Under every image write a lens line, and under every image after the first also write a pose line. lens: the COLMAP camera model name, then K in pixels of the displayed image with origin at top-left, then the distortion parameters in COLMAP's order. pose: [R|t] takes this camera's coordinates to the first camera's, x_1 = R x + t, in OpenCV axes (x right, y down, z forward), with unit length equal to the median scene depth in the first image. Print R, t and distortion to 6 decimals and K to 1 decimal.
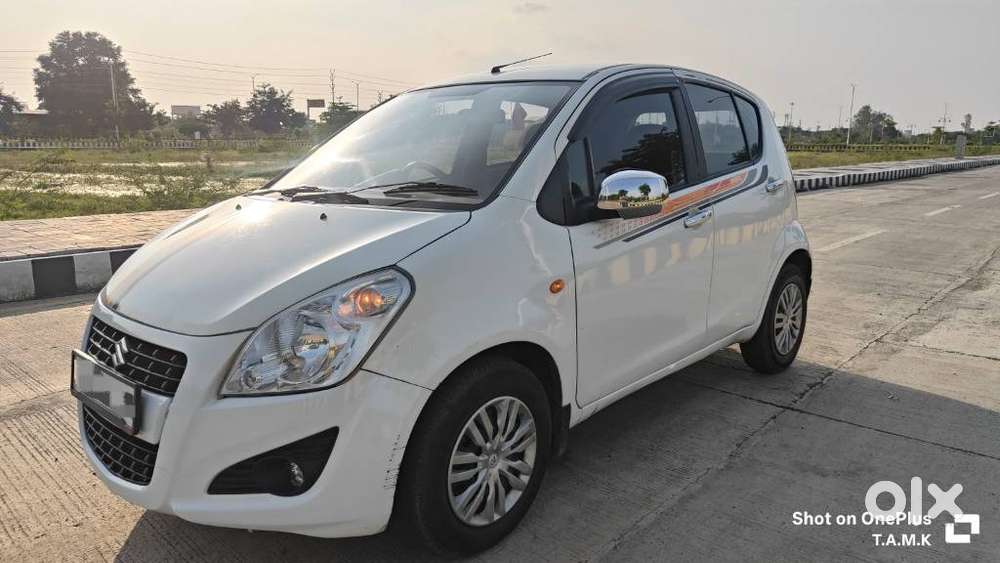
lens RADIAL K [[700.4, 0, 500.0], [0, 700.4, 281.5], [0, 0, 1]] dist [-0.005211, 0.005927]
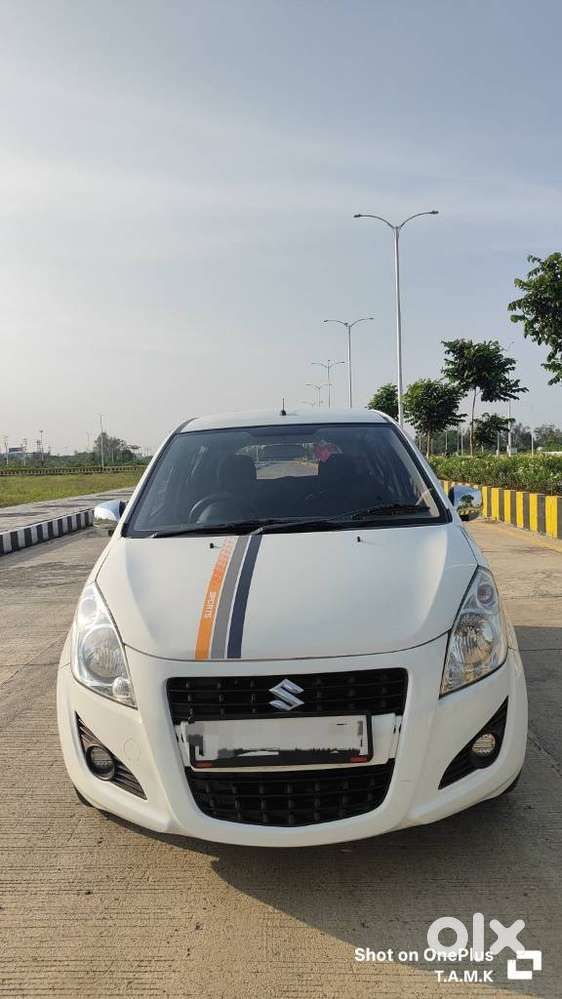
lens RADIAL K [[699.7, 0, 281.0], [0, 699.7, 499.5], [0, 0, 1]] dist [-0.005211, 0.005927]
pose [[0.740227, -0.070652, 0.668635, -0.074777], [0.170244, 0.981752, -0.084735, -0.005531], [-0.650447, 0.176555, 0.738747, 0.014928]]
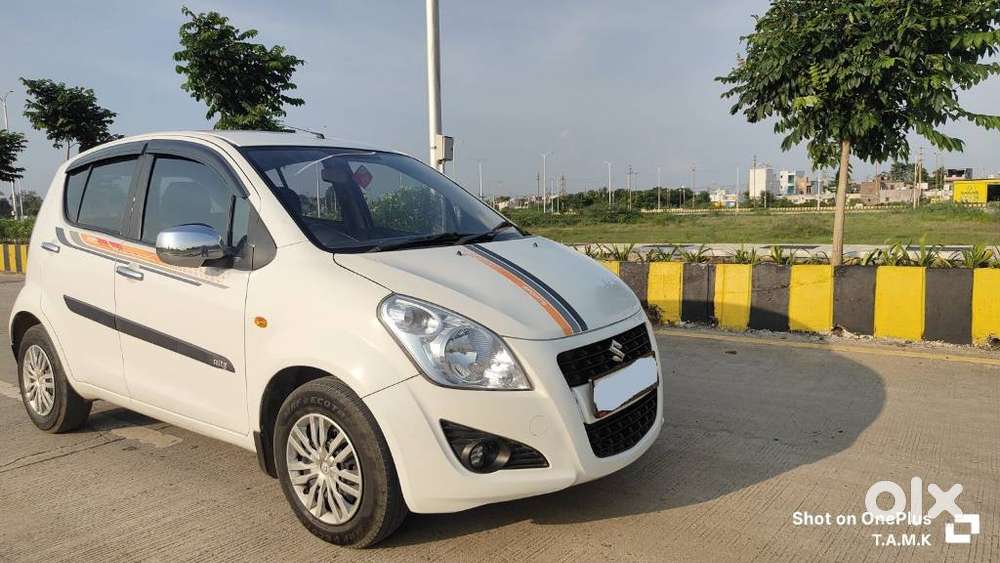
lens RADIAL K [[700.4, 0, 500.0], [0, 700.4, 281.5], [0, 0, 1]] dist [-0.005211, 0.005927]
pose [[-0.112491, -0.100232, 0.988584, -0.109285], [0.207475, 0.970601, 0.122017, -0.013509], [-0.971751, 0.218832, -0.088388, 0.080918]]
